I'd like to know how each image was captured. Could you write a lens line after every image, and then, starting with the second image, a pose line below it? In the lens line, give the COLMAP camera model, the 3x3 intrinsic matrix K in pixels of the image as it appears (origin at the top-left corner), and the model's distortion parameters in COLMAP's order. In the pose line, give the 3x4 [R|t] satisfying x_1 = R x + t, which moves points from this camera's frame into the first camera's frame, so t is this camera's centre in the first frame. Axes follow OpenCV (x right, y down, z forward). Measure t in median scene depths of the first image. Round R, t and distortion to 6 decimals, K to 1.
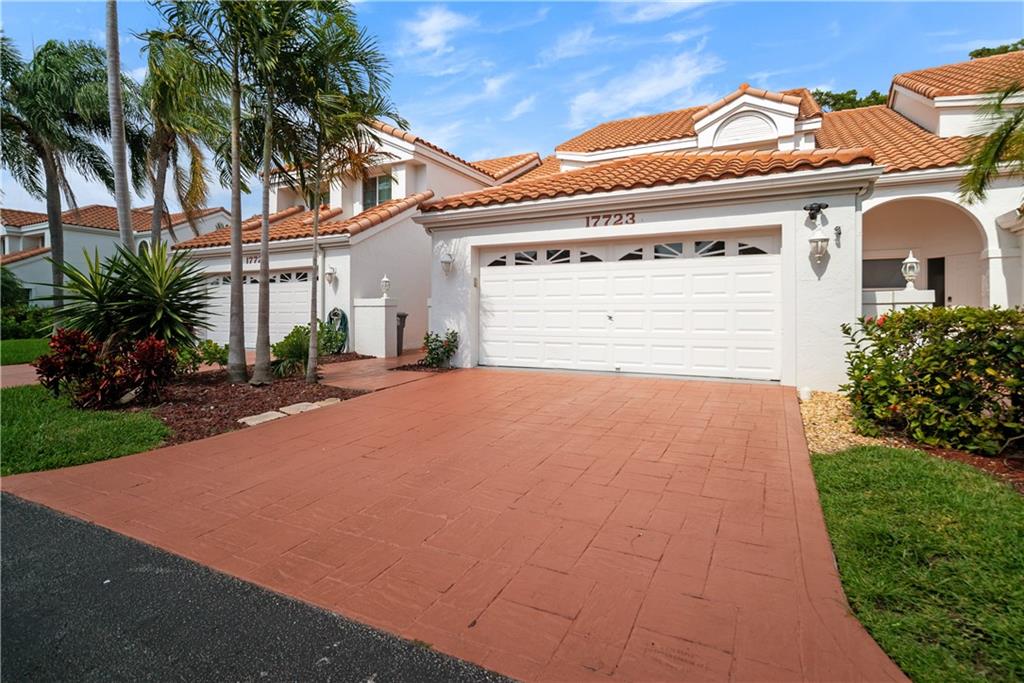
lens RADIAL K [[499.2, 0, 536.6], [0, 499.2, 319.8], [0, 0, 1]] dist [-0.021845, 0.007666]
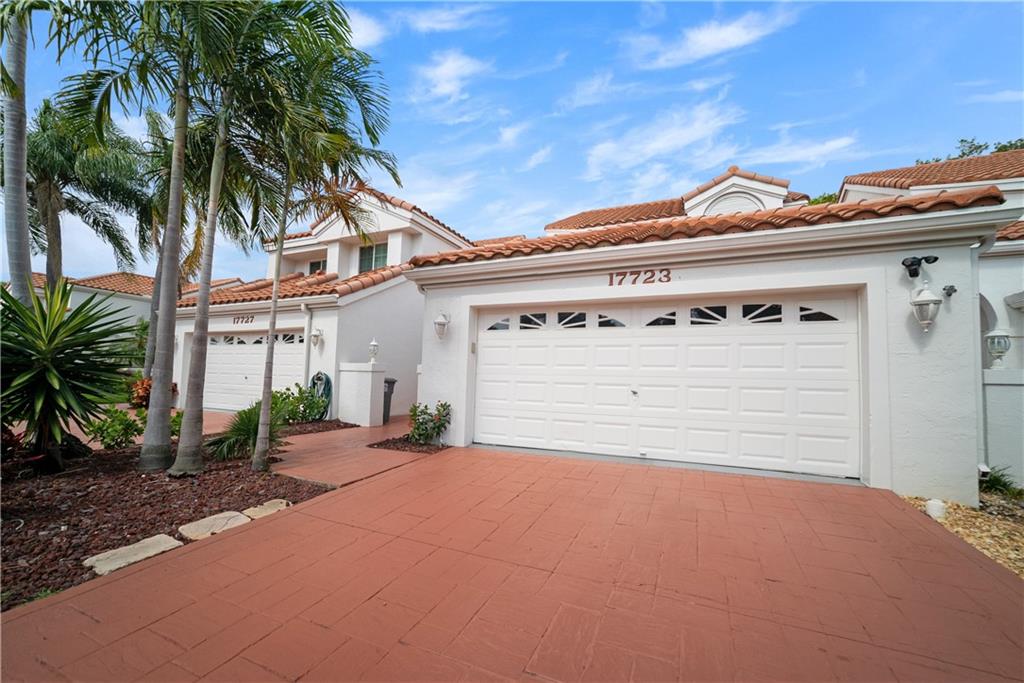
lens RADIAL K [[400.2, 0, 522.0], [0, 400.2, 355.9], [0, 0, 1]] dist [-0.018580, 0.000628]
pose [[0.999049, 0.026564, 0.034587, -0.061447], [-0.024110, 0.997289, -0.069517, -0.013882], [-0.036340, 0.068617, 0.996981, 0.302539]]
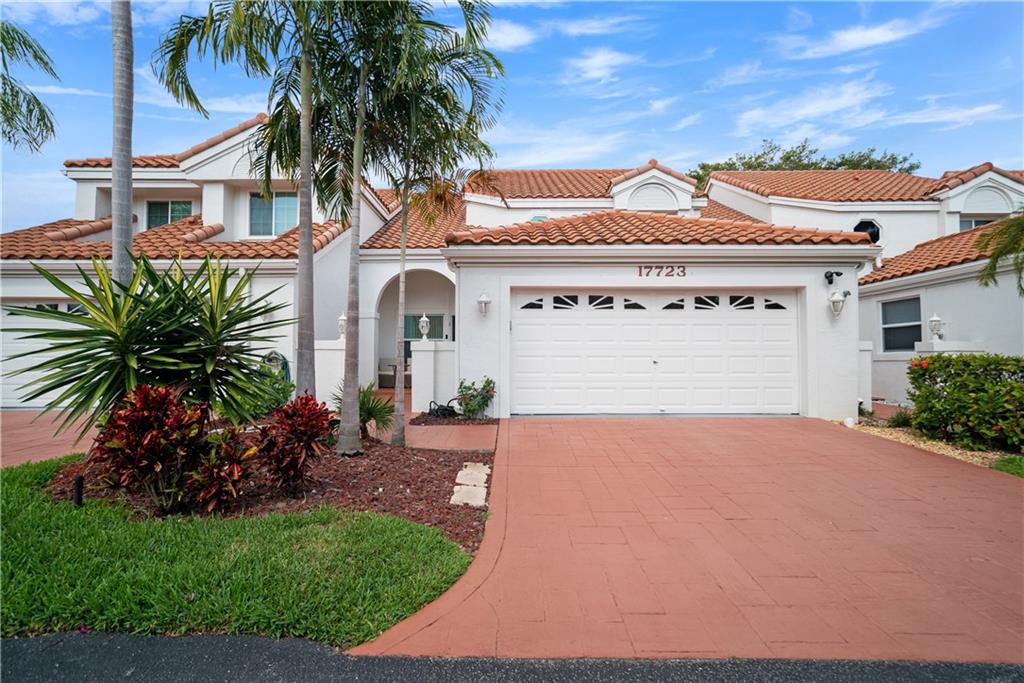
lens RADIAL K [[499.2, 0, 516.1], [0, 499.2, 337.8], [0, 0, 1]] dist [-0.021845, 0.007666]
pose [[0.901874, 0.017620, 0.431640, -0.520411], [0.005041, 0.998671, -0.051298, -0.003847], [-0.431970, 0.048440, 0.900586, 0.161175]]
